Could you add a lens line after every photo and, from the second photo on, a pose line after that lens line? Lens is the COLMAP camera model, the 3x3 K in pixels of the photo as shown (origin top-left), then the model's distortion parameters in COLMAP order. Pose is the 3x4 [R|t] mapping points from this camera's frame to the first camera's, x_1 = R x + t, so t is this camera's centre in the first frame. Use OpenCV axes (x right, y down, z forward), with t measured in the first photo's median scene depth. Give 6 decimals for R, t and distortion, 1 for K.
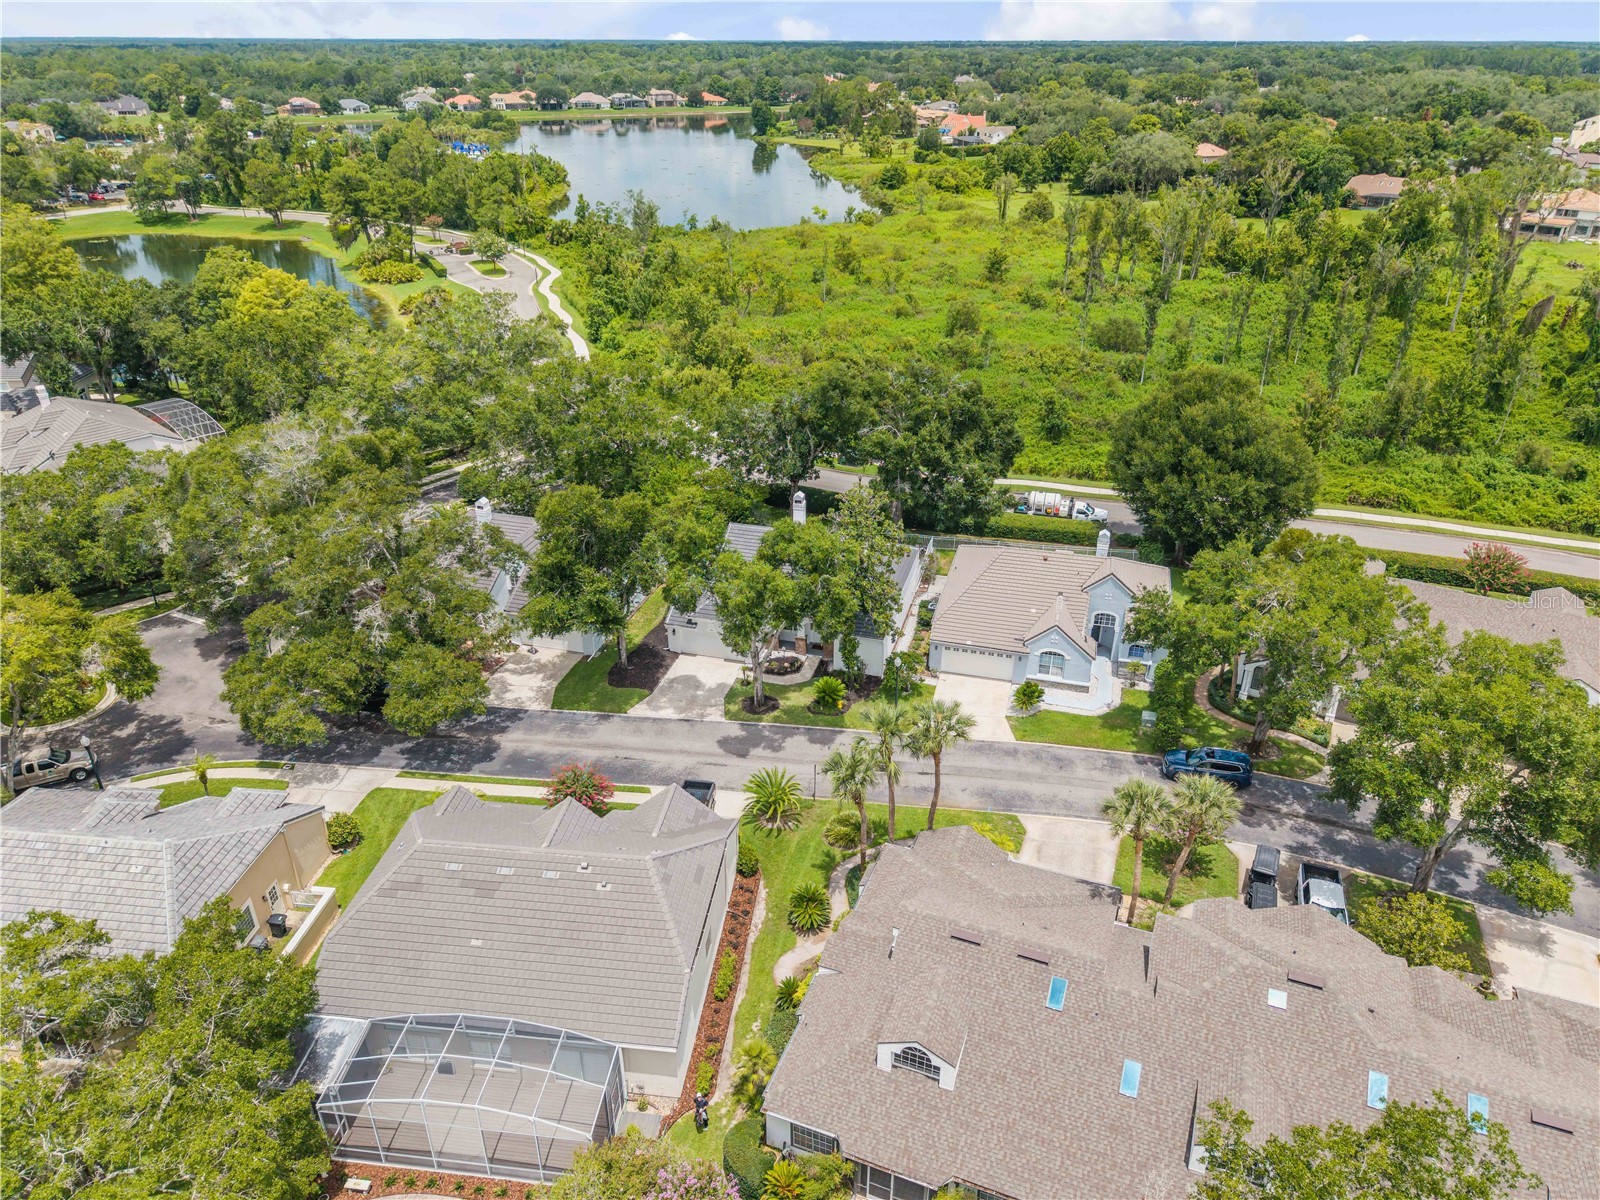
lens RADIAL K [[1073.9, 0, 805.9], [0, 1073.9, 599.7], [0, 0, 1]] dist [0.007554, -0.009816]
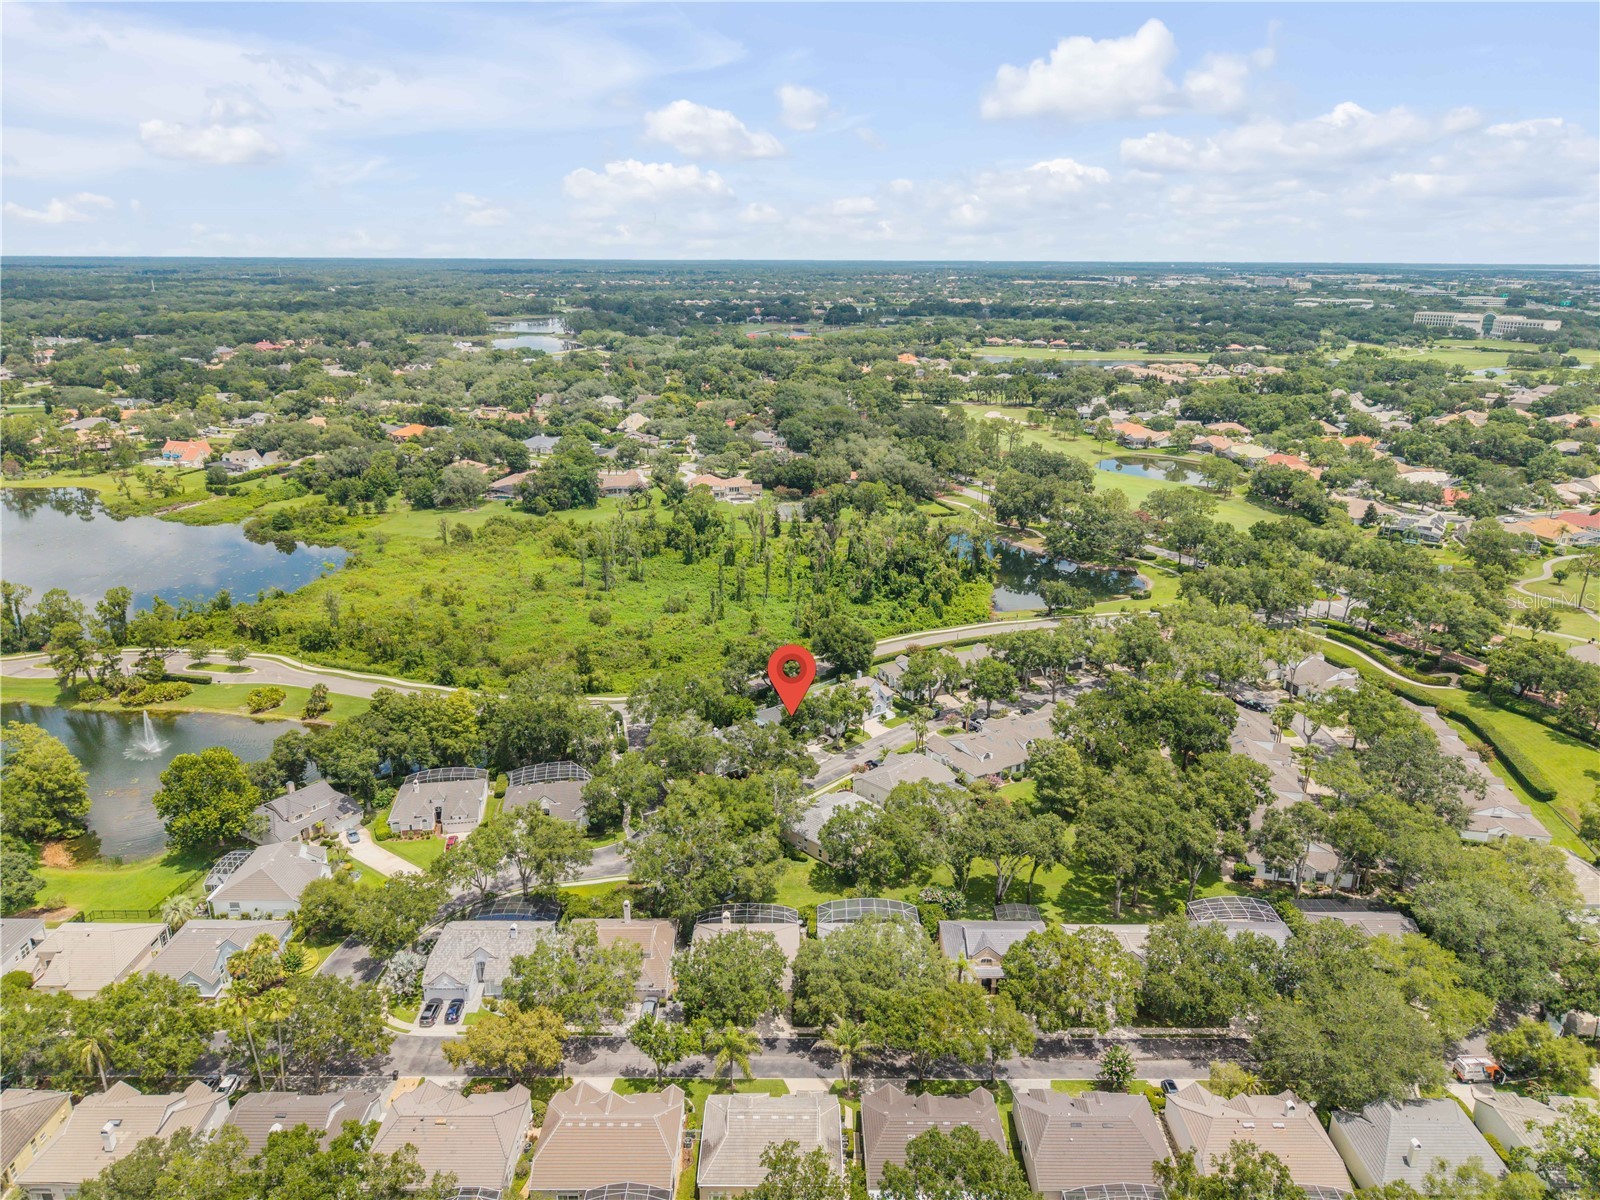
lens RADIAL K [[1073.9, 0, 800.3], [0, 1073.9, 590.4], [0, 0, 1]] dist [0.007554, -0.009816]
pose [[0.604899, -0.233994, 0.761147, -2.370398], [0.363081, 0.931755, -0.002104, -0.366609], [-0.708710, 0.277631, 0.648576, -1.129373]]
